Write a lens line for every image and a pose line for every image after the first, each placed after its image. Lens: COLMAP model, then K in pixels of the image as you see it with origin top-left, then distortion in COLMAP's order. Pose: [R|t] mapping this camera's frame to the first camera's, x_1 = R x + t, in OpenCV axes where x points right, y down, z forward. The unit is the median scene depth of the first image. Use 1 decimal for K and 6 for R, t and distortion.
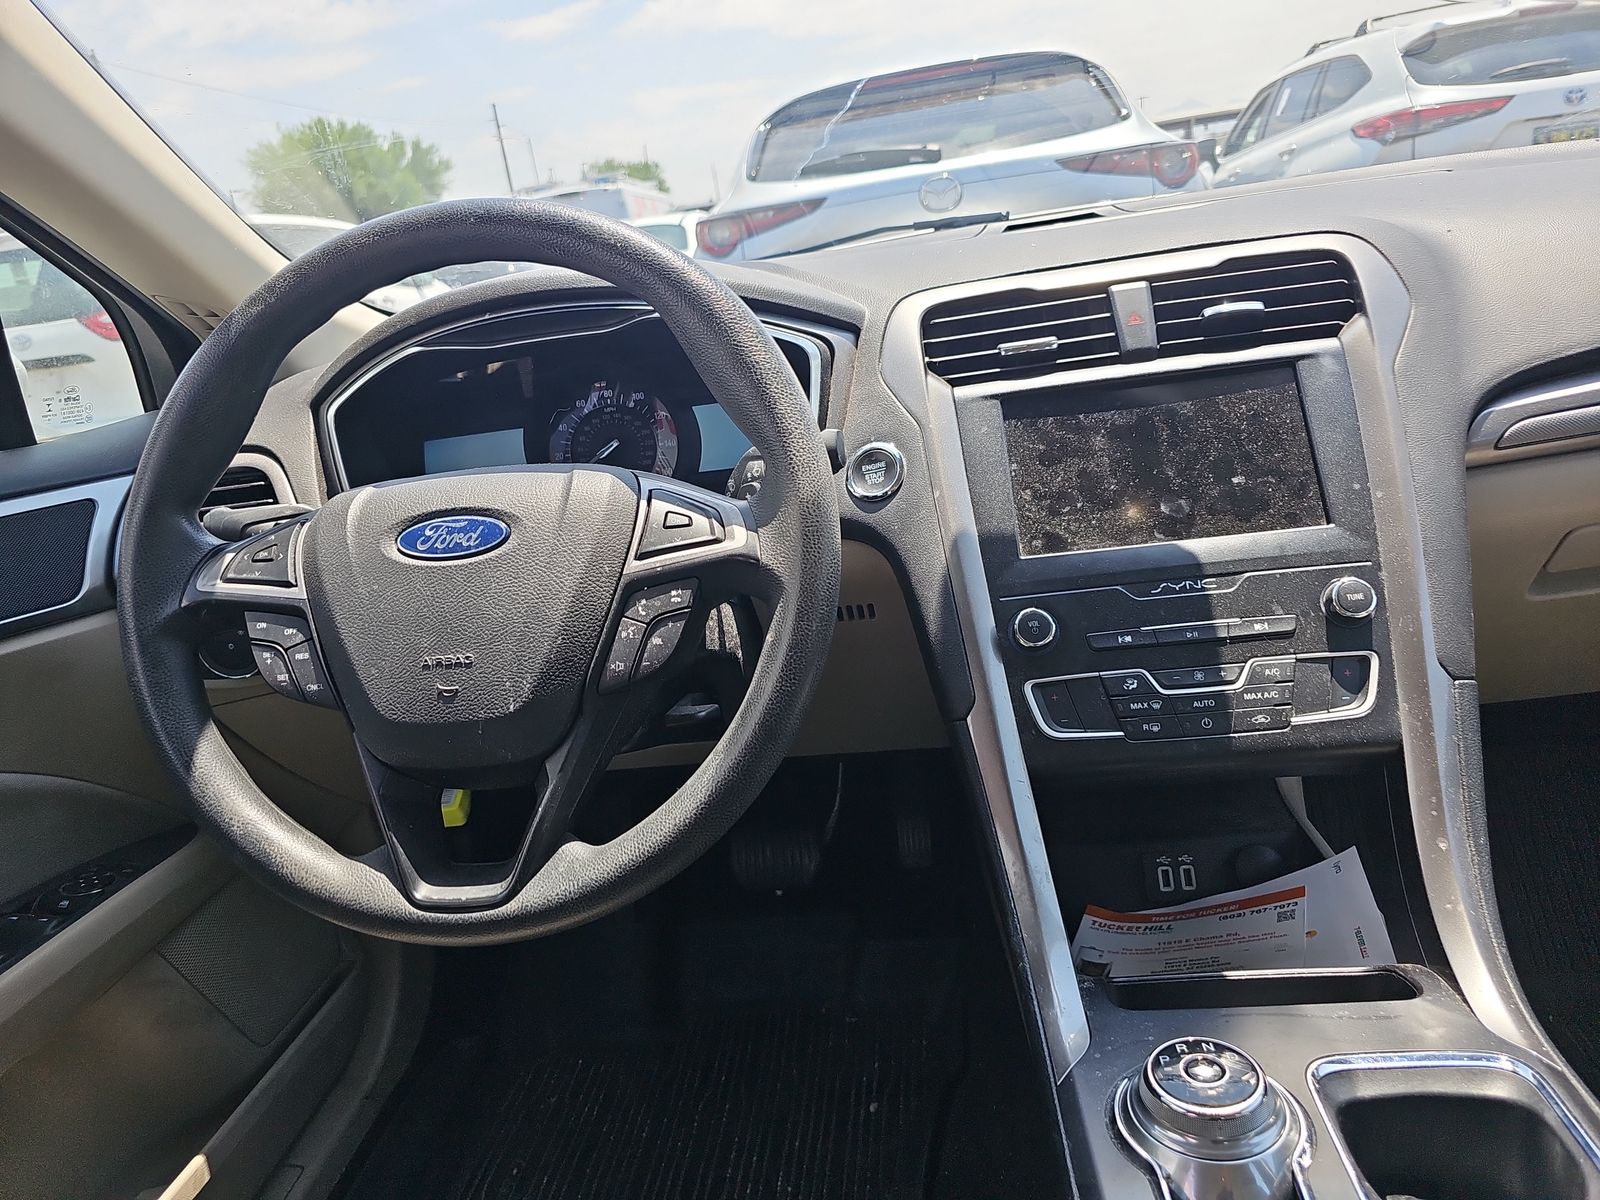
lens RADIAL K [[1141.1, 0, 800.0], [0, 1141.1, 600.0], [0, 0, 1]] dist [0.005334, -0.004228]
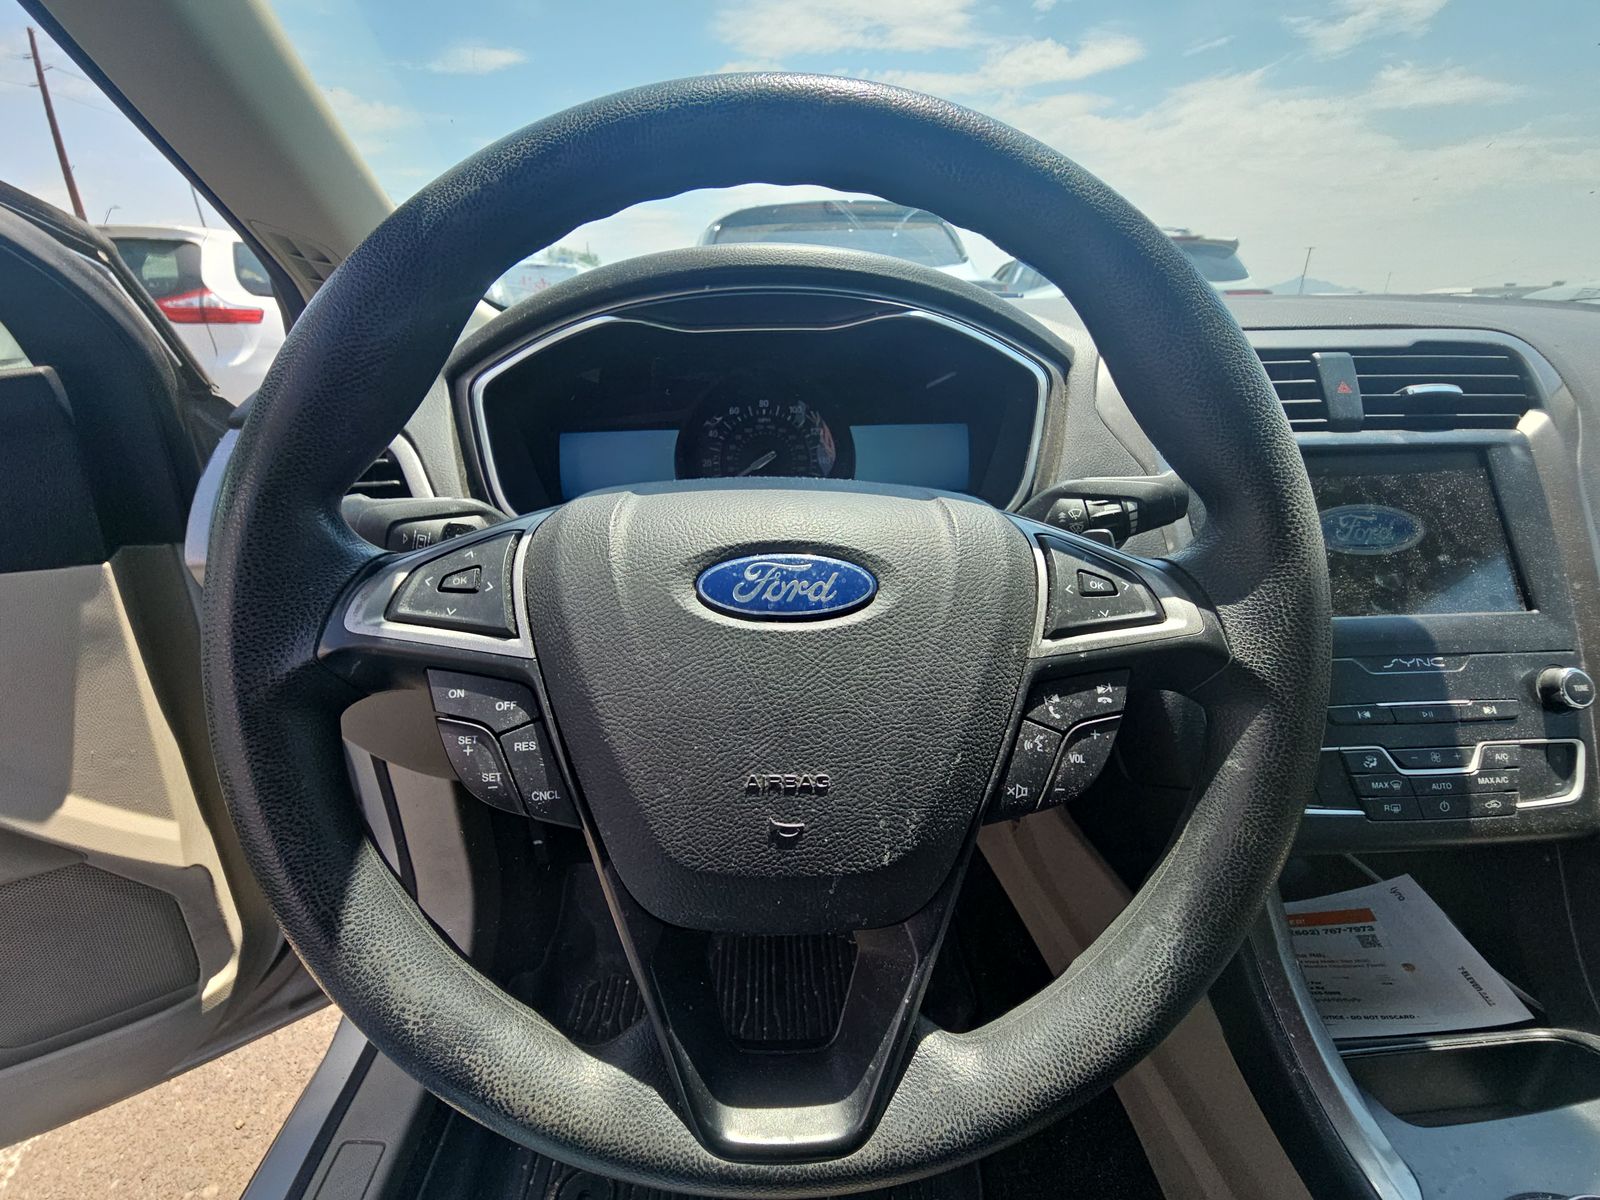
lens RADIAL K [[653.3, 0, 753.9], [0, 653.3, 591.9], [0, 0, 1]] dist [0.000645, -0.000248]
pose [[0.979842, 0.065488, 0.188736, -0.379271], [-0.077771, 0.995258, 0.058416, -0.069405], [-0.184015, -0.071917, 0.980289, 0.609232]]
